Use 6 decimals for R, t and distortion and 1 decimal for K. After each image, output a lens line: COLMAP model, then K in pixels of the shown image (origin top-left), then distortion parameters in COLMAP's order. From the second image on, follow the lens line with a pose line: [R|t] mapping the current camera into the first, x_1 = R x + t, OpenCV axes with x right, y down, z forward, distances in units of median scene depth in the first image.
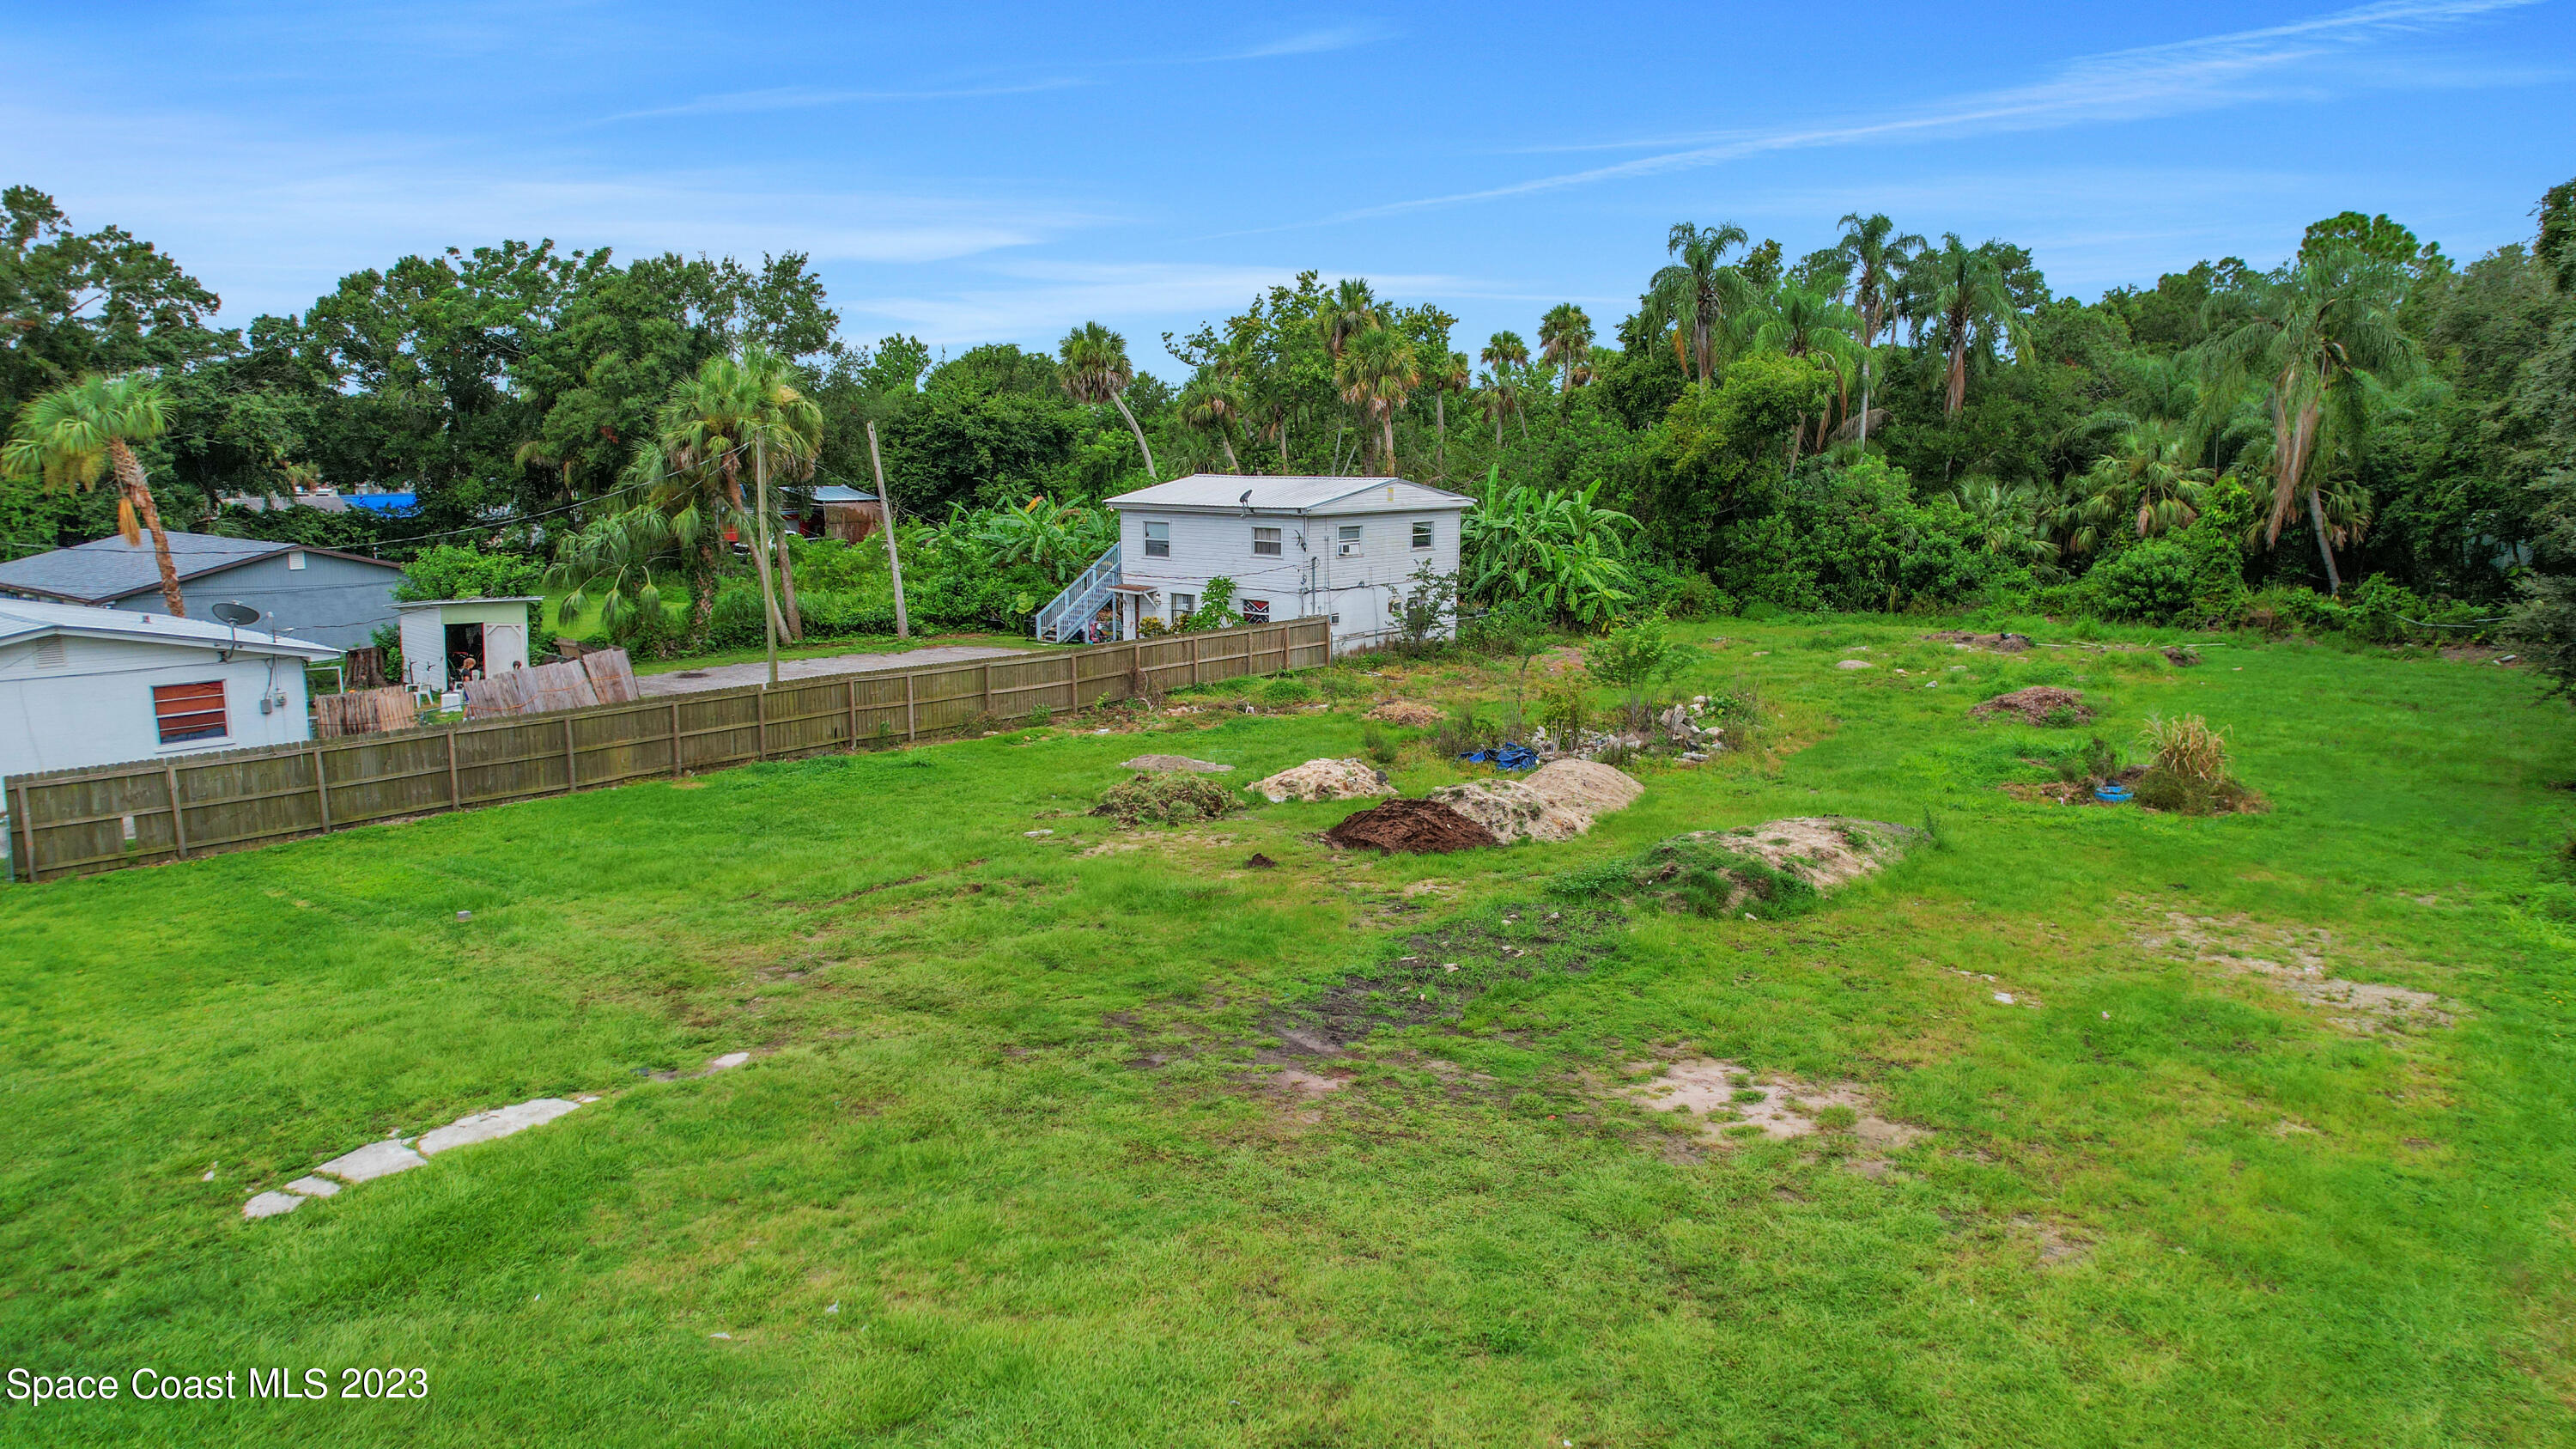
lens RADIAL K [[1635.3, 0, 1294.2], [0, 1635.3, 724.1], [0, 0, 1]] dist [-0.073993, 0.064314]
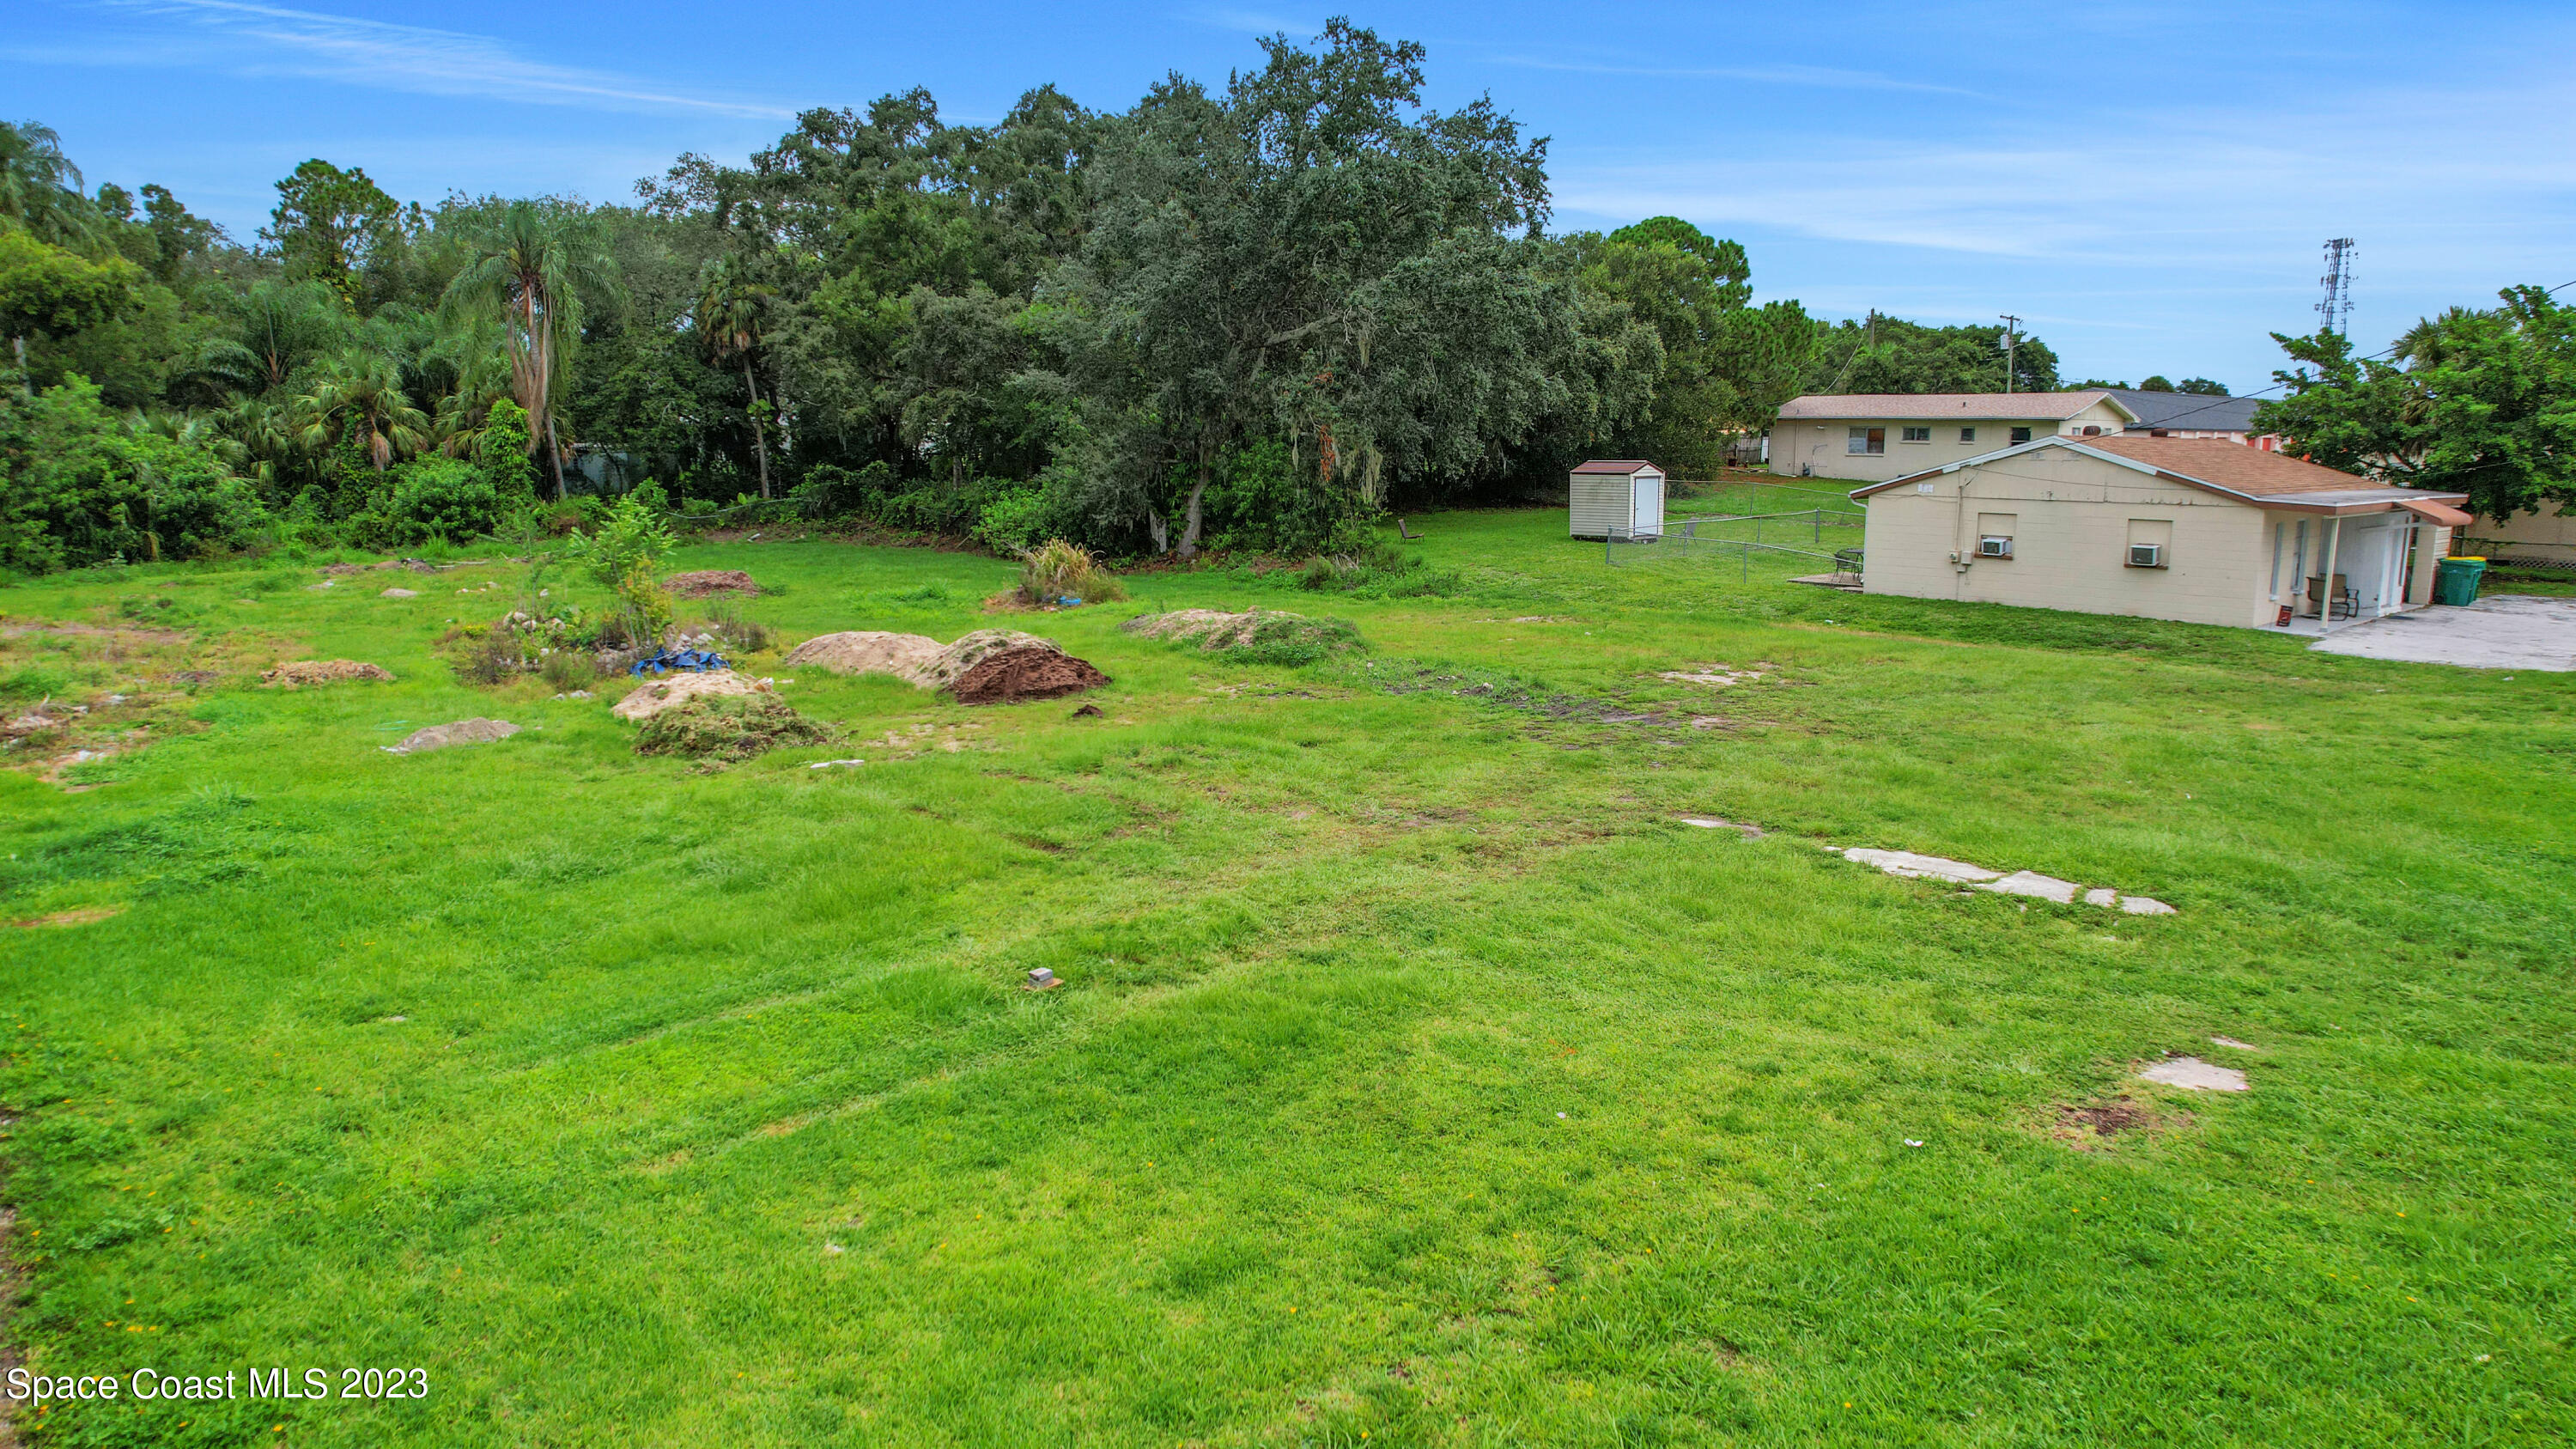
lens RADIAL K [[1635.3, 0, 1286.2], [0, 1635.3, 726.2], [0, 0, 1]] dist [-0.073993, 0.064314]
pose [[0.144642, -0.173476, 0.974159, -0.431820], [0.167544, 0.974589, 0.148676, -0.013362], [-0.975196, 0.141710, 0.170031, 0.342814]]
